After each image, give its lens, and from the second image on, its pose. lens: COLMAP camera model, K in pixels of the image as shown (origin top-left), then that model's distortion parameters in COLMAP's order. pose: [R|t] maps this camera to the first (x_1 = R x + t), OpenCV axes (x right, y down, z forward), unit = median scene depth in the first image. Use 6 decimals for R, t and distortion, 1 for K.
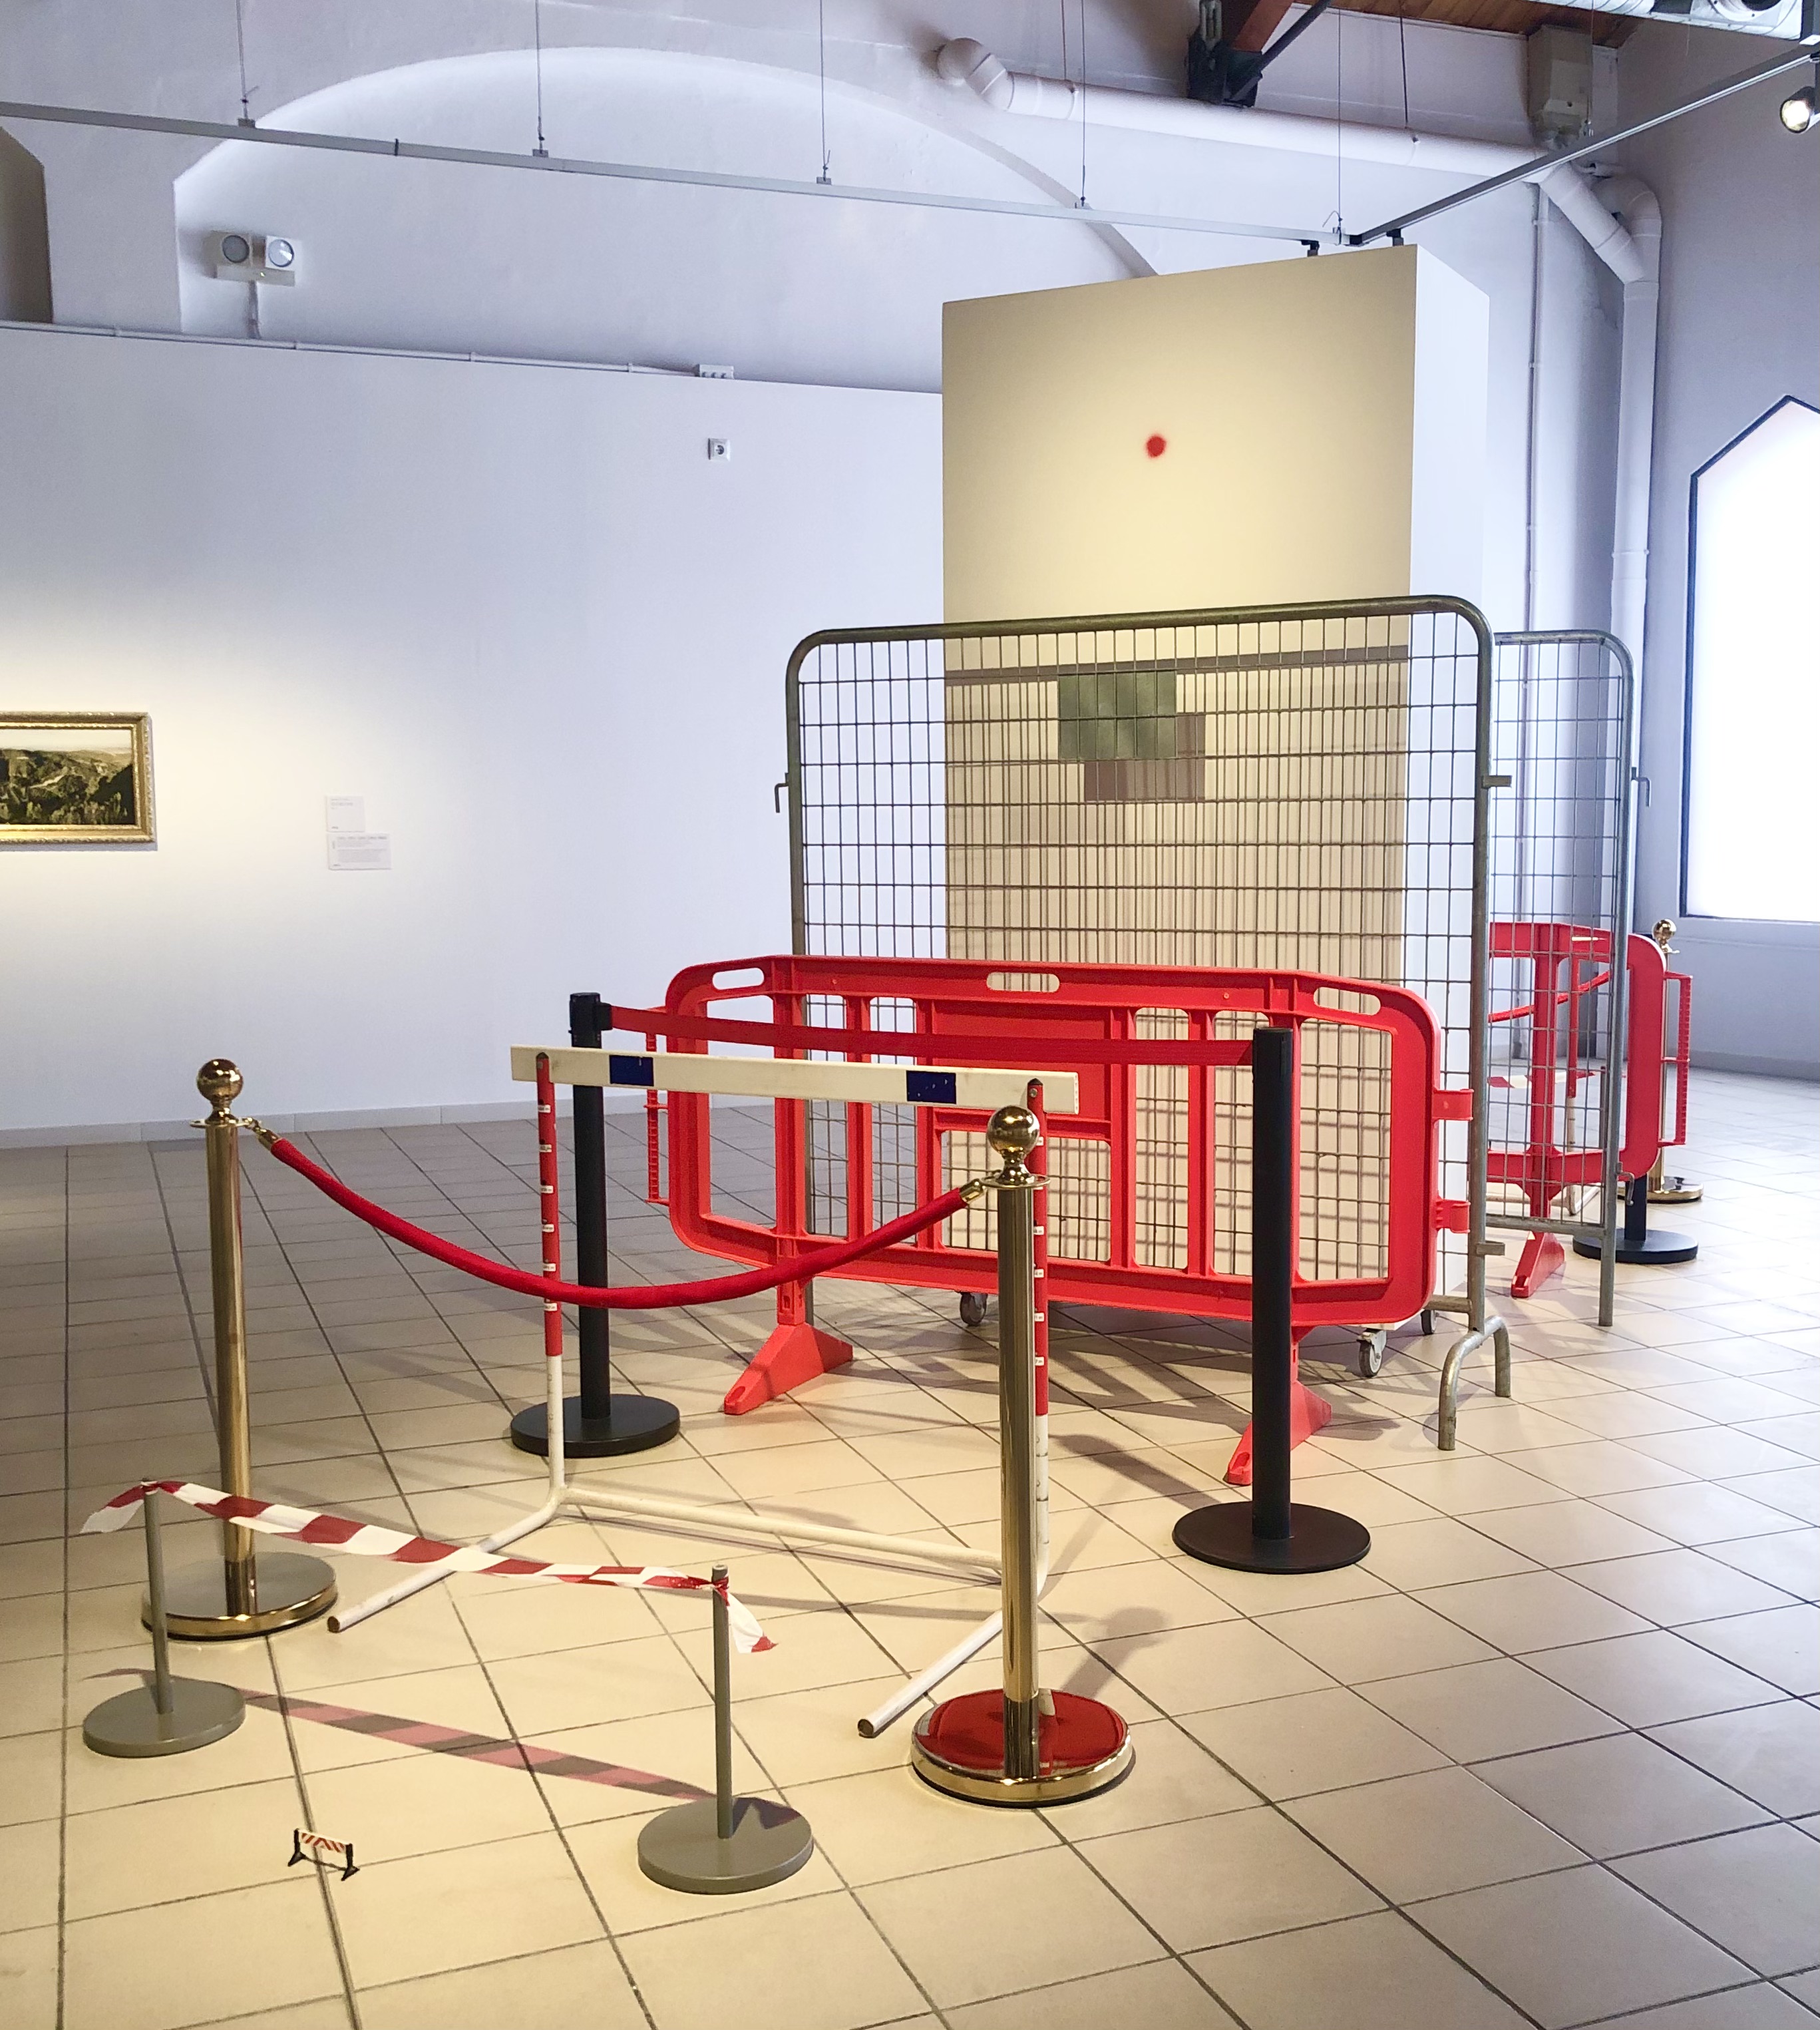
lens RADIAL K [[2162.4, 0, 910.0], [0, 2162.4, 1015.0], [0, 0, 1]] dist [0.009377, 0.001450]
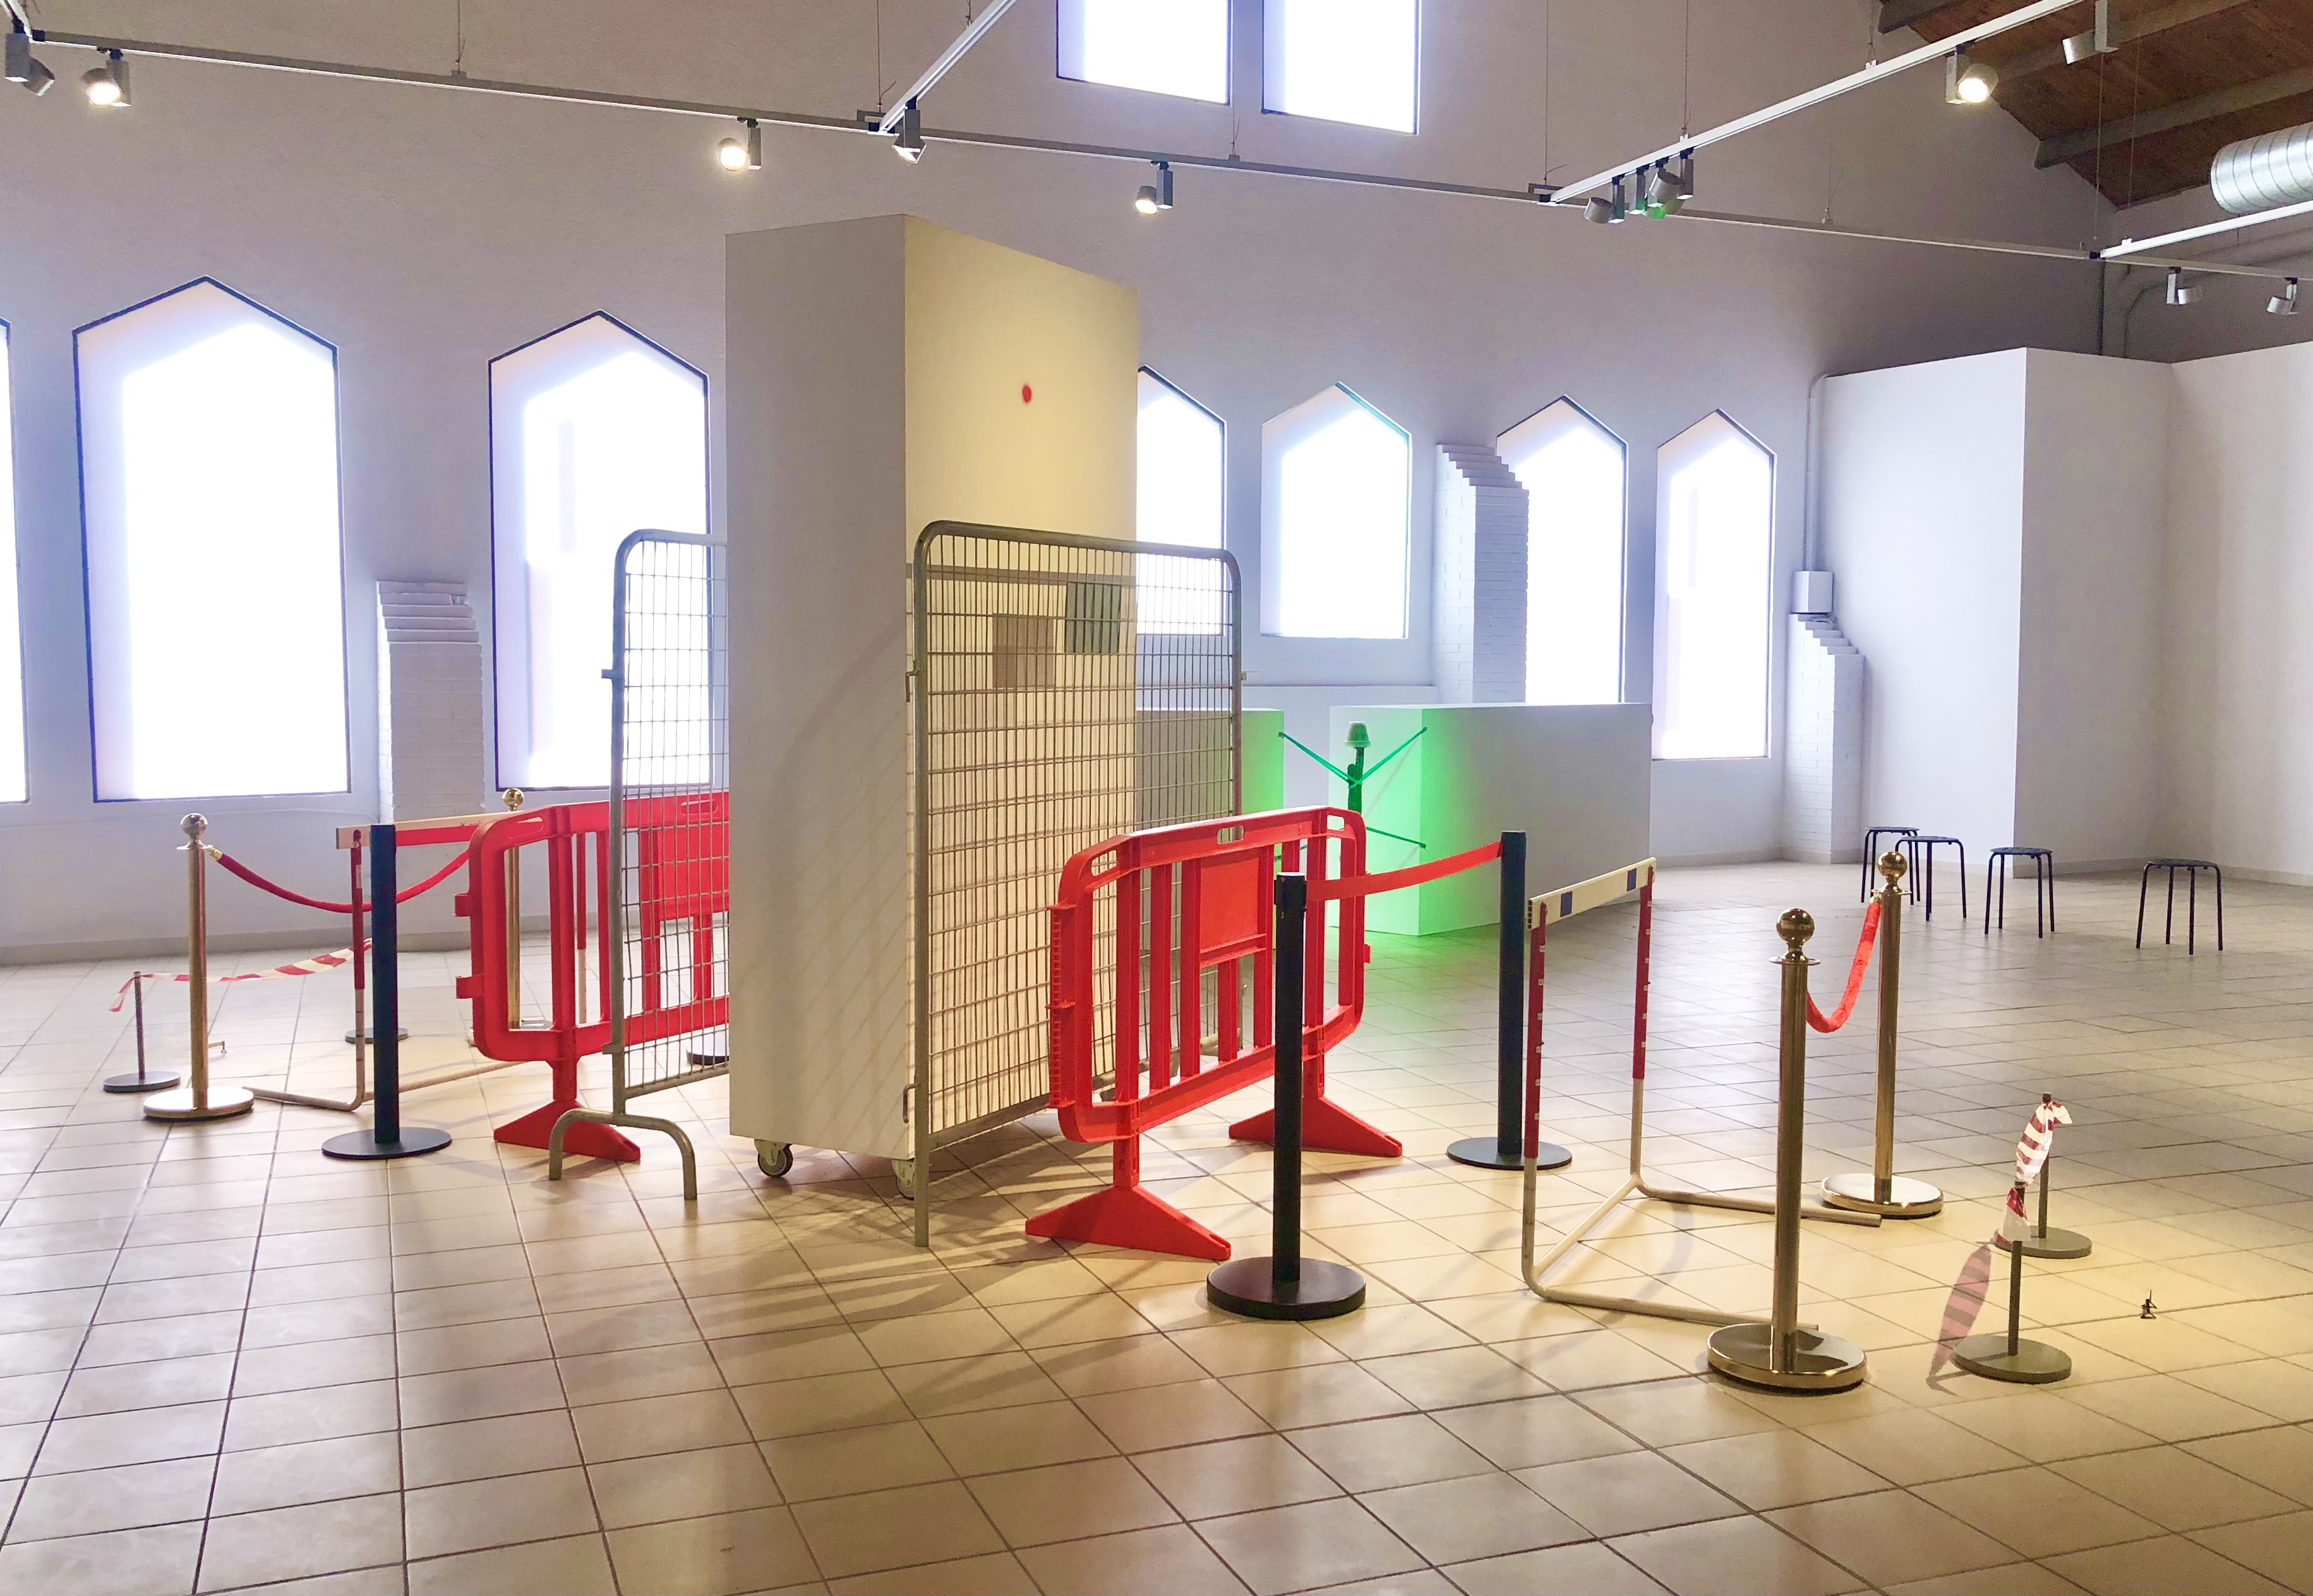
lens RADIAL K [[2082.5, 0, 1156.5], [0, 2082.5, 798.0], [0, 0, 1]] dist [0.003210, 0.001643]
pose [[0.009474, -0.057890, 0.998278, -1.015302], [0.097907, 0.993580, 0.056688, -0.097224], [-0.995150, 0.097202, 0.015081, 0.916324]]
